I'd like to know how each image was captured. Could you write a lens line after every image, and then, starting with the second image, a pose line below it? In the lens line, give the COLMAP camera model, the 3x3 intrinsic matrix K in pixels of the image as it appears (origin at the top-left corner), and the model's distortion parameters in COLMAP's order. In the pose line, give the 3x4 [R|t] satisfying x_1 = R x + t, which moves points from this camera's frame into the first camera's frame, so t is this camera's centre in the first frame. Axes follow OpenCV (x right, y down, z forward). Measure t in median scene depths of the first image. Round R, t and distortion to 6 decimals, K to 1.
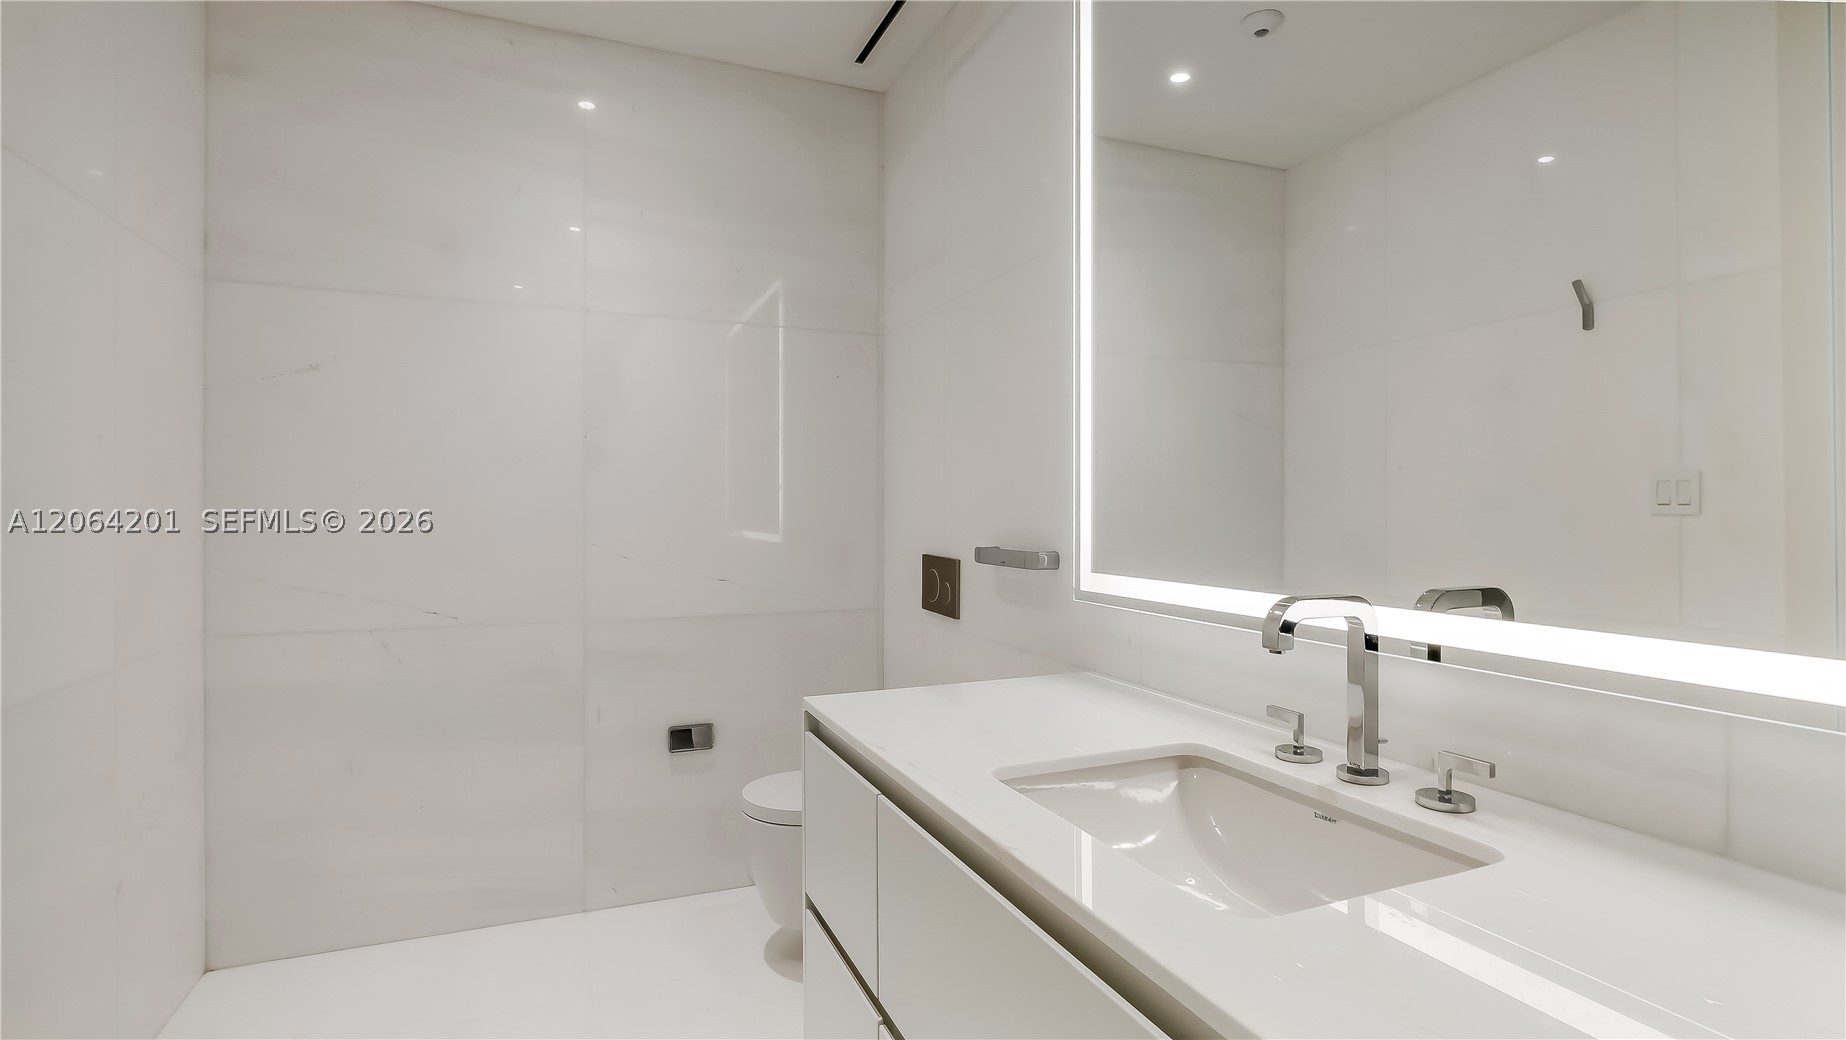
lens RADIAL K [[884.3, 0, 926.0], [0, 884.3, 515.2], [0, 0, 1]] dist [0.000141, 0.000008]
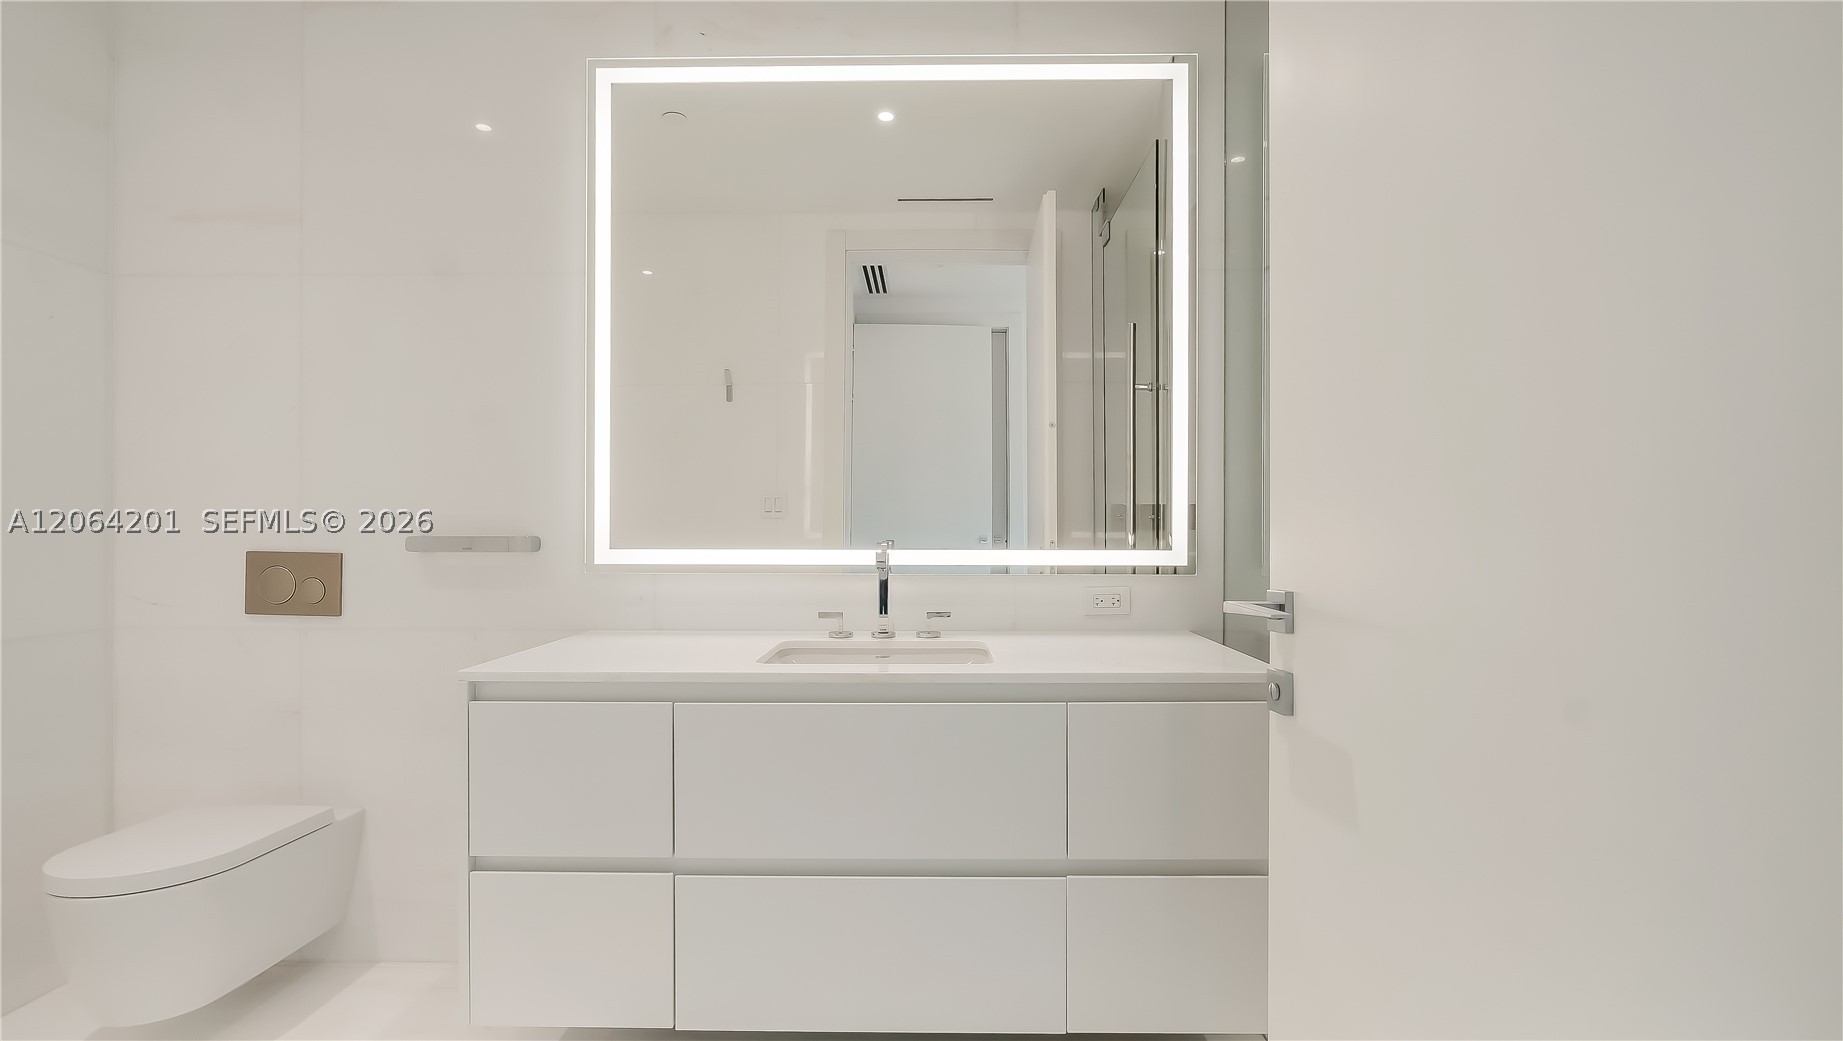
lens RADIAL K [[863.4, 0, 908.6], [0, 863.4, 526.7], [0, 0, 1]] dist [-0.000971, 0.000067]
pose [[0.412582, 0.008492, 0.910881, -0.526404], [0.001370, 0.999950, -0.009943, 0.031118], [-0.910919, 0.005350, 0.412550, 0.062004]]
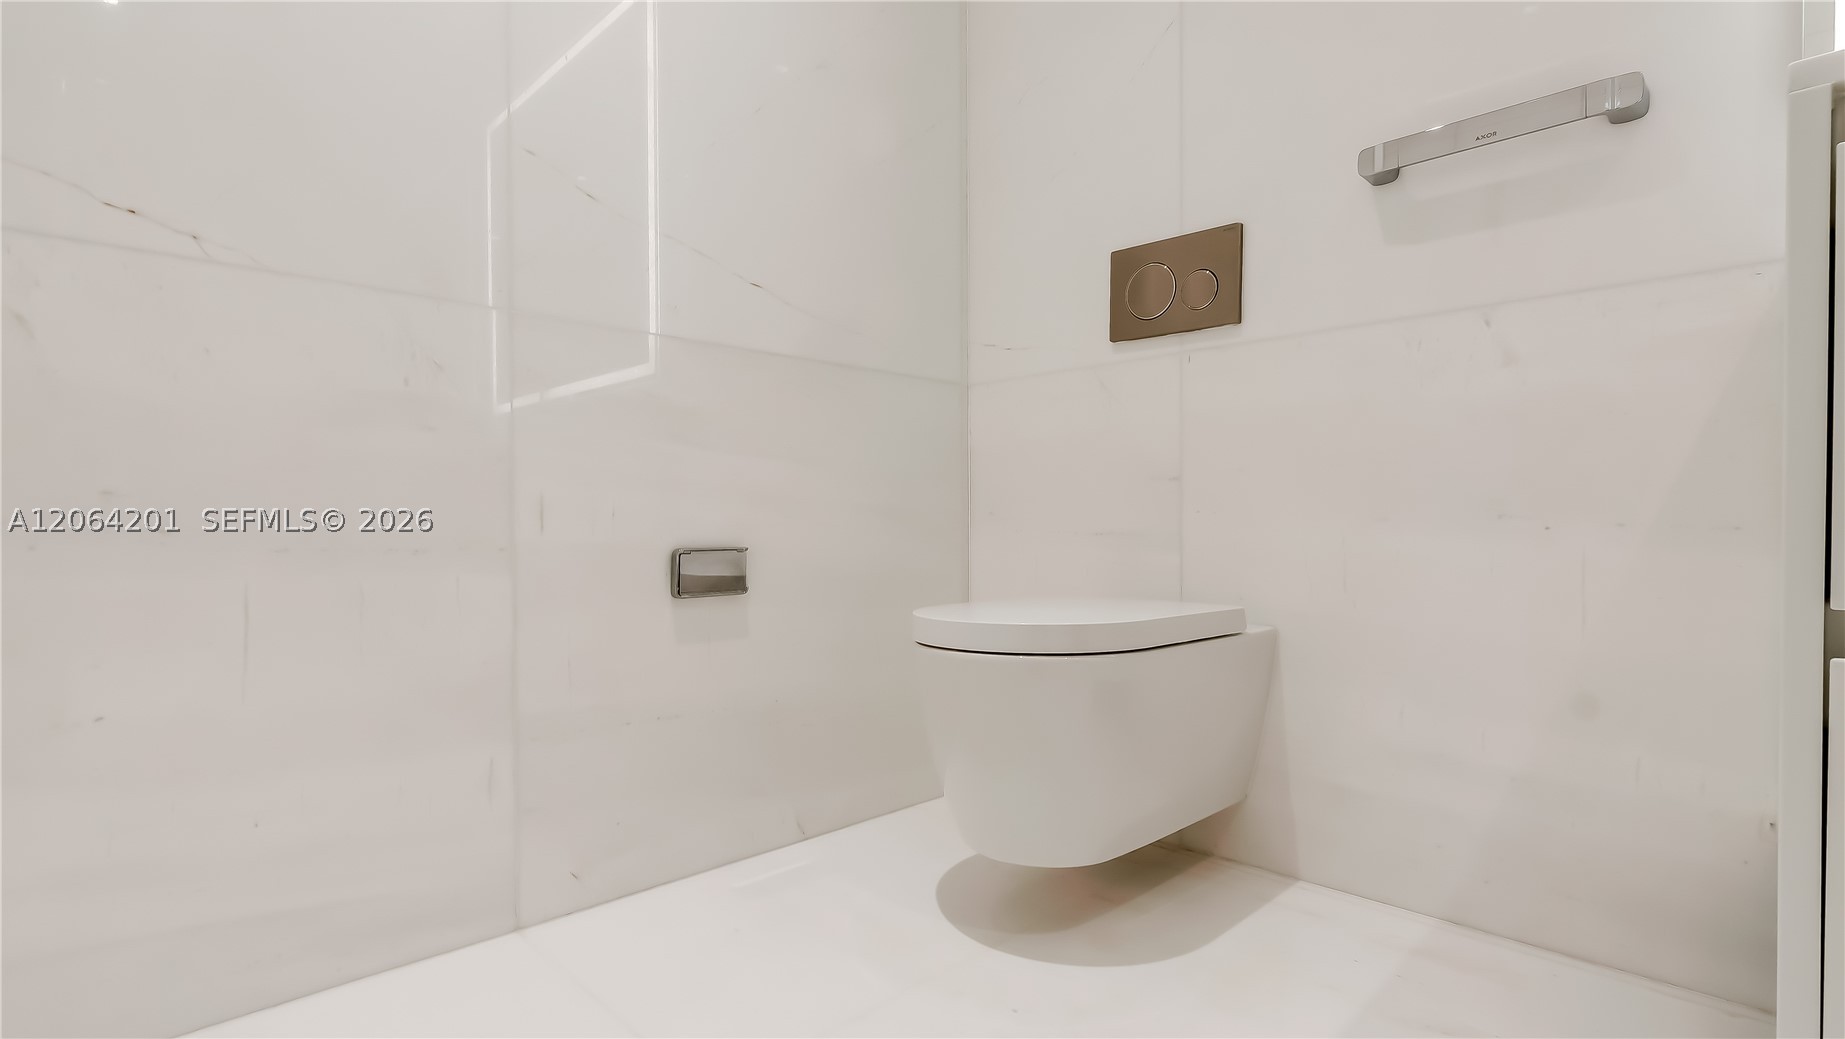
lens RADIAL K [[891.6, 0, 935.6], [0, 891.6, 542.4], [0, 0, 1]] dist [0.000086, 0.000015]
pose [[0.926393, -0.015177, 0.376252, -0.364851], [0.008835, 0.999788, 0.018574, 0.240795], [-0.376454, -0.013883, 0.926331, 0.489714]]
